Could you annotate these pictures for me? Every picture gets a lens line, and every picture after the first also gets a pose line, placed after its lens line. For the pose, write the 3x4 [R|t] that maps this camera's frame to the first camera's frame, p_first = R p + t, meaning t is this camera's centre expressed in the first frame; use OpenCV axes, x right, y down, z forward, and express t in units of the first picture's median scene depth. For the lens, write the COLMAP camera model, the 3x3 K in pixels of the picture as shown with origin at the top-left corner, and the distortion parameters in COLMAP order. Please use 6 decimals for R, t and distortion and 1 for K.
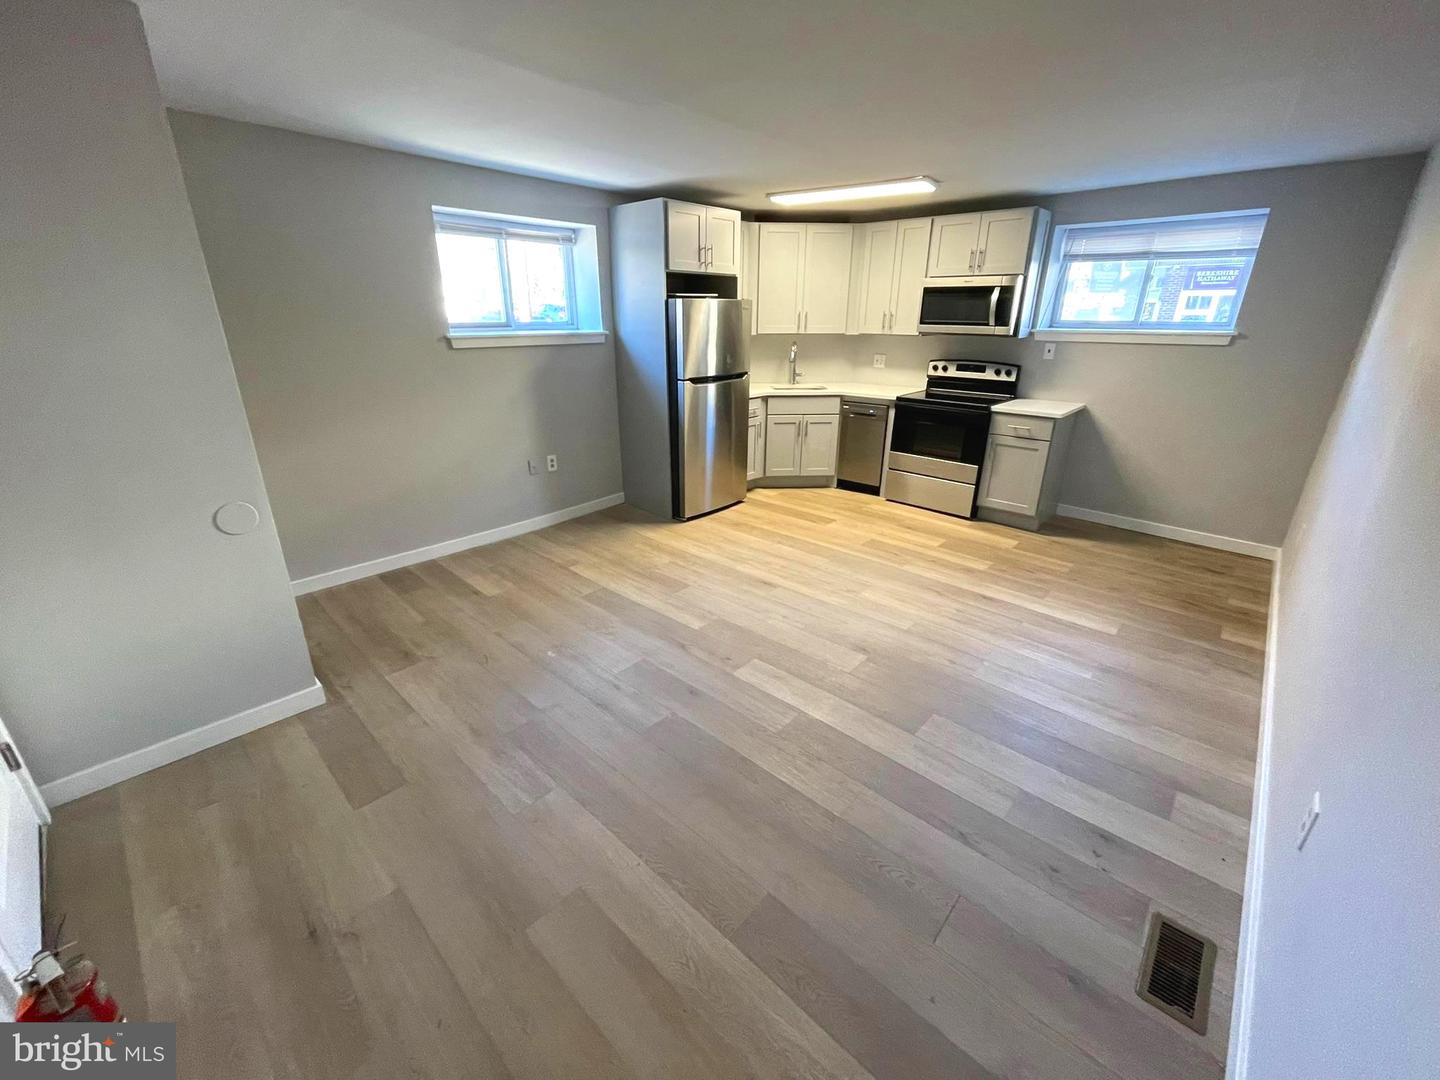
lens RADIAL K [[581.9, 0, 717.8], [0, 581.9, 539.9], [0, 0, 1]] dist [-0.001183, 0.000325]
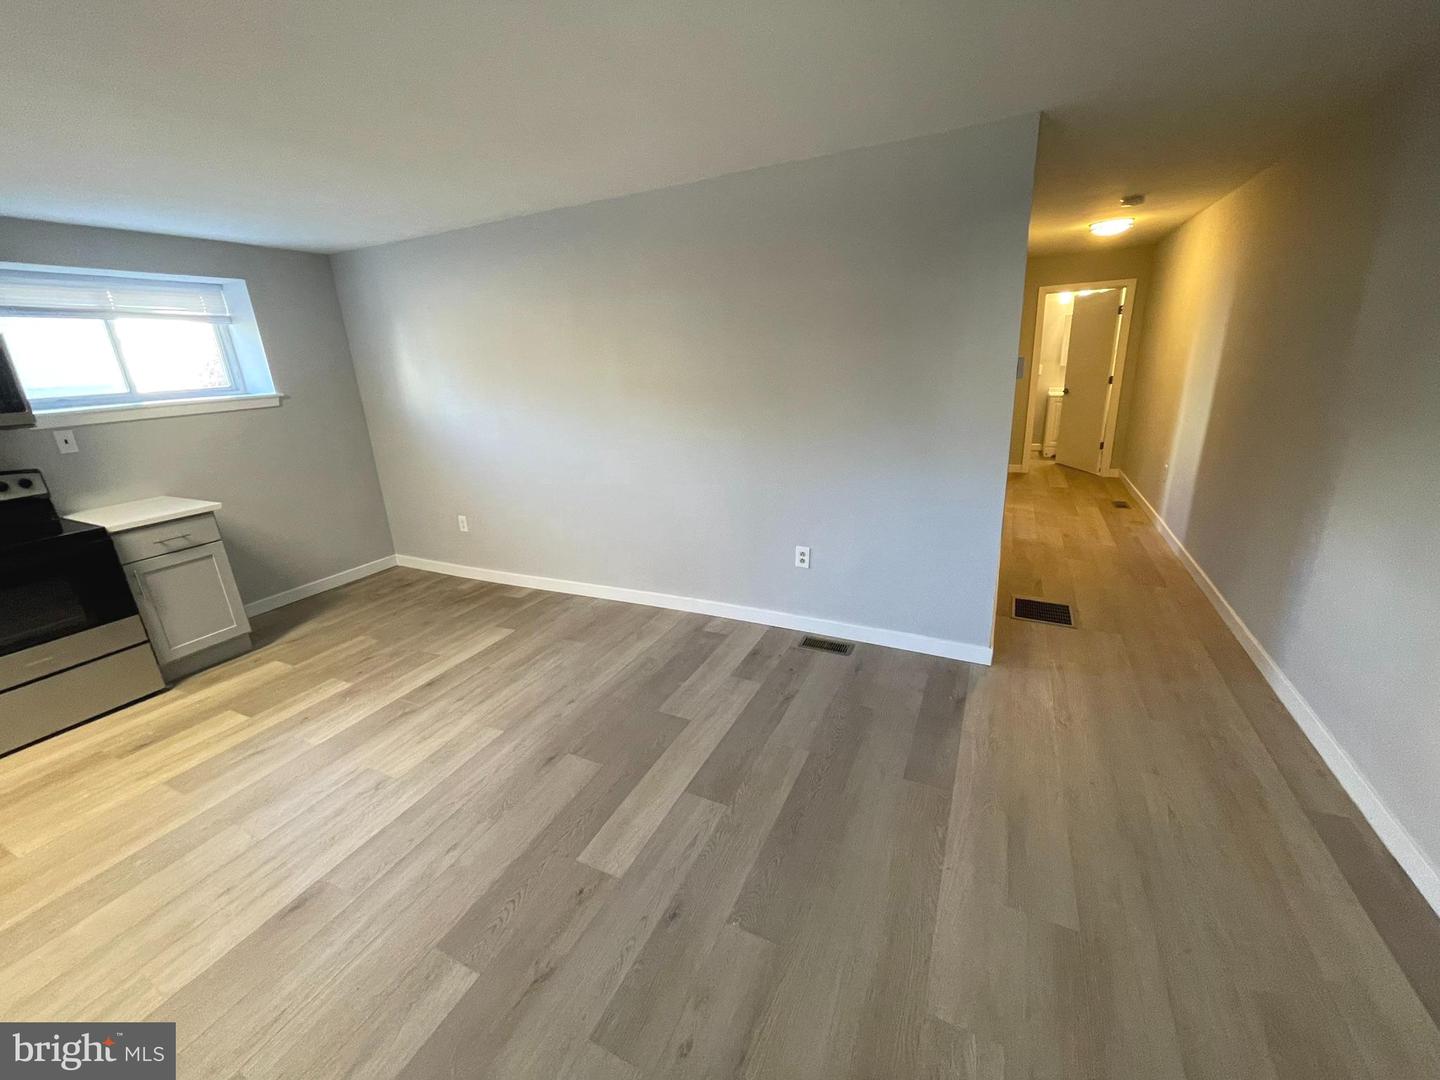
lens RADIAL K [[581.9, 0, 716.2], [0, 581.9, 534.9], [0, 0, 1]] dist [-0.001183, 0.000325]
pose [[-0.296329, -0.273926, 0.914961, -0.371232], [0.391423, 0.839009, 0.377957, -0.227799], [-0.871193, 0.470136, -0.141402, 0.572430]]
